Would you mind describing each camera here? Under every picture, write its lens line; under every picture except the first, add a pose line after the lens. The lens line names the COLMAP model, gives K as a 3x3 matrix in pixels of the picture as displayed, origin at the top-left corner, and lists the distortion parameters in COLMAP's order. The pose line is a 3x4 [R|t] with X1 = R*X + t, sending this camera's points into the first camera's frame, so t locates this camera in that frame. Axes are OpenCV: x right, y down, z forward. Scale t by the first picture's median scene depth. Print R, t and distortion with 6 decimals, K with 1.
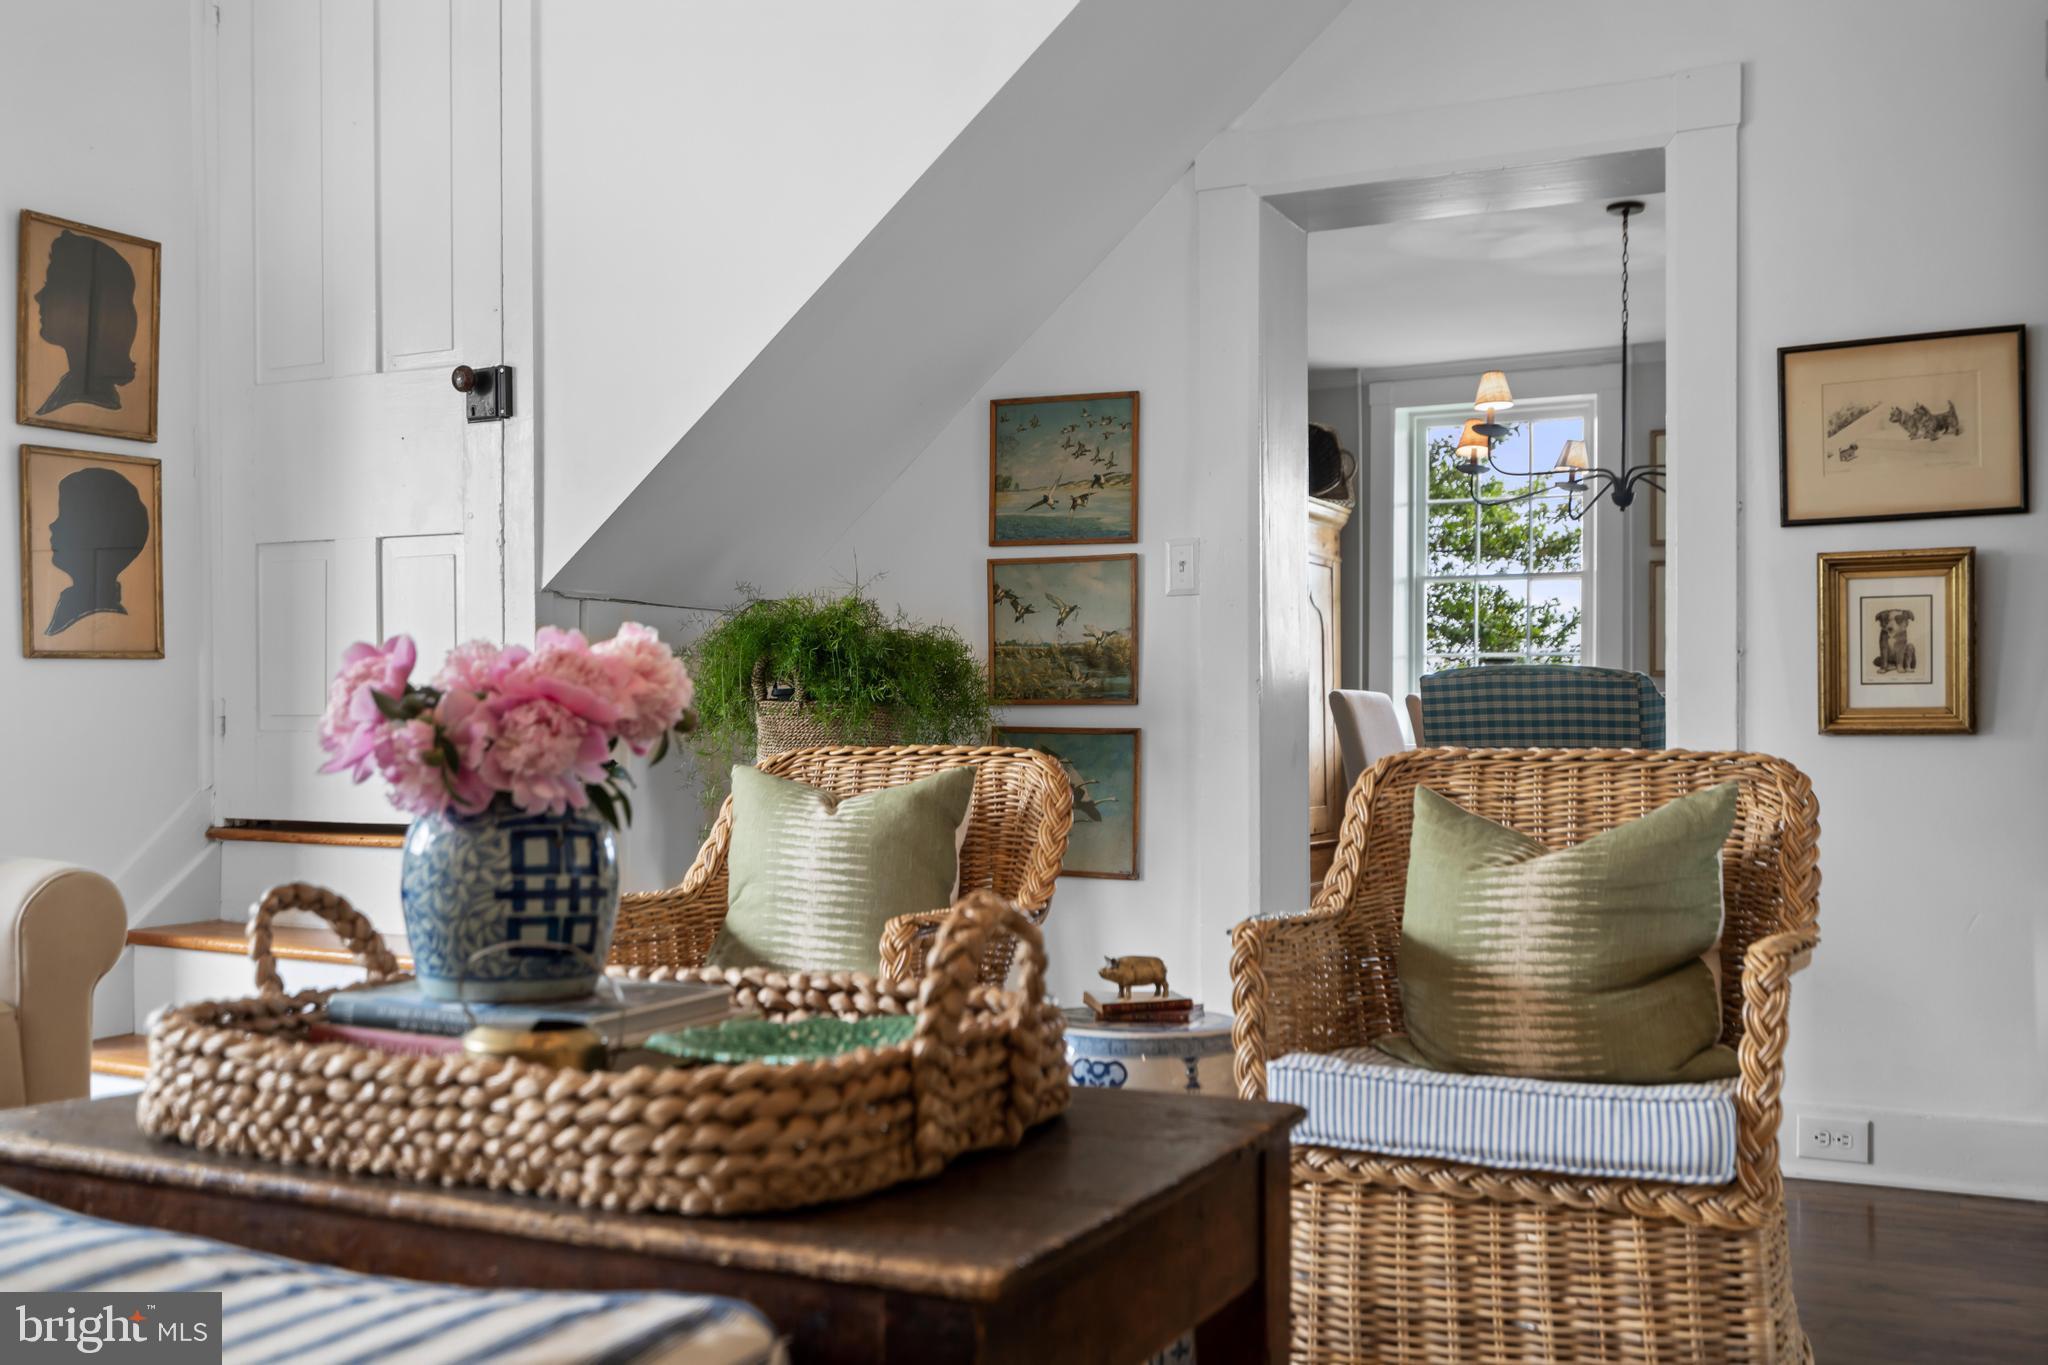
lens RADIAL K [[1971.9, 0, 1023.5], [0, 1971.9, 682.4], [0, 0, 1]] dist [0.041243, 0.000000]
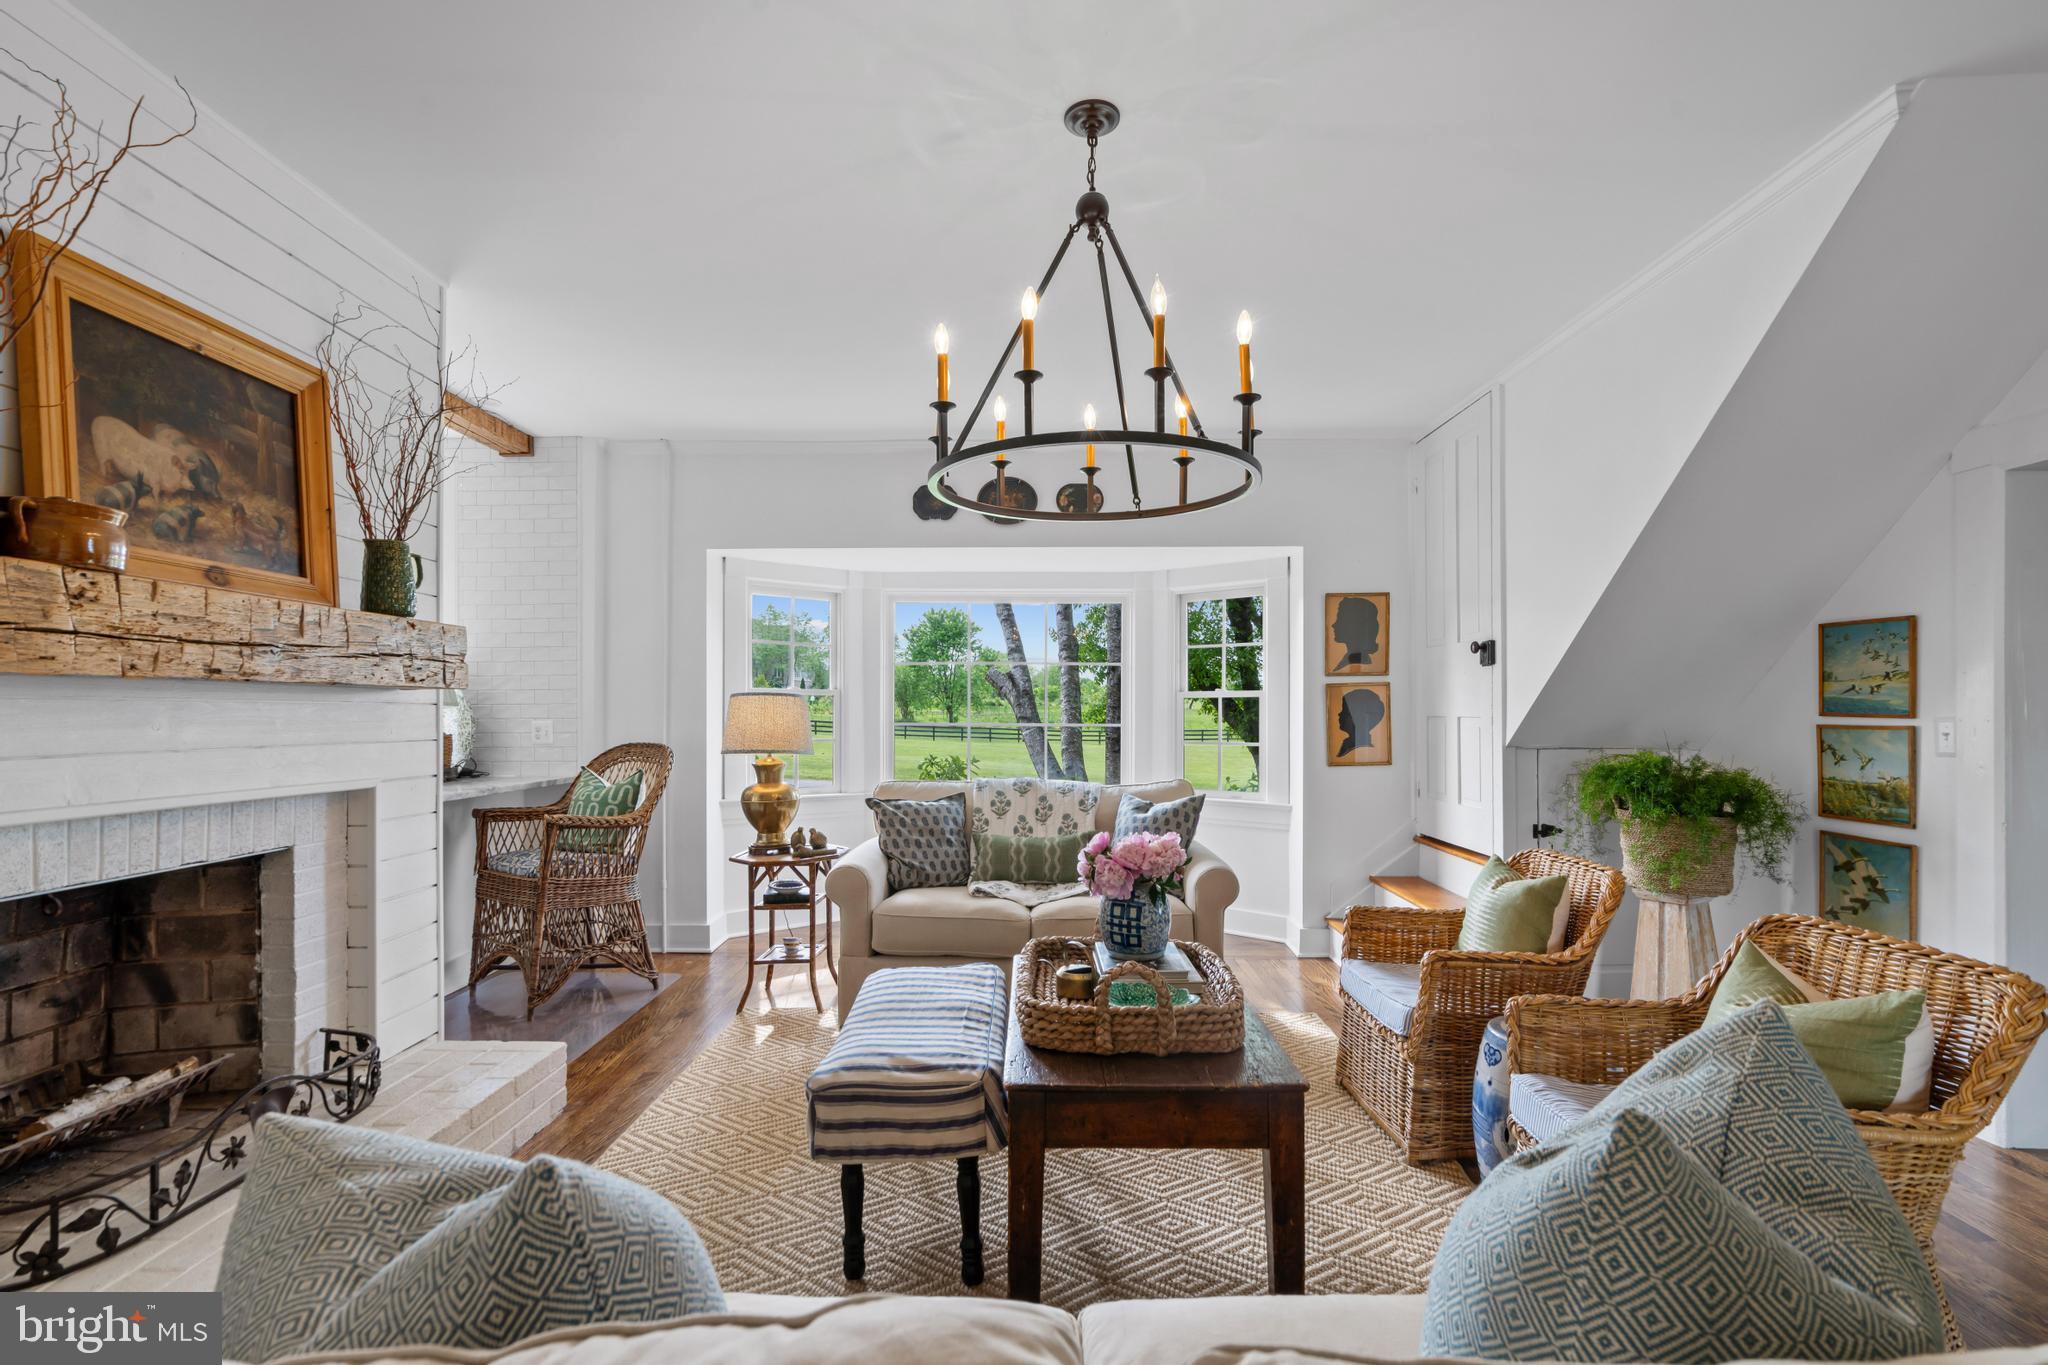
lens RADIAL K [[941.2, 0, 1022.7], [0, 941.2, 703.1], [0, 0, 1]] dist [0.004308, 0.000218]
pose [[0.442327, -0.008812, -0.896810, 0.393056], [0.018208, 0.999834, -0.000844, -0.093347], [0.896669, -0.015956, 0.442414, 0.092134]]
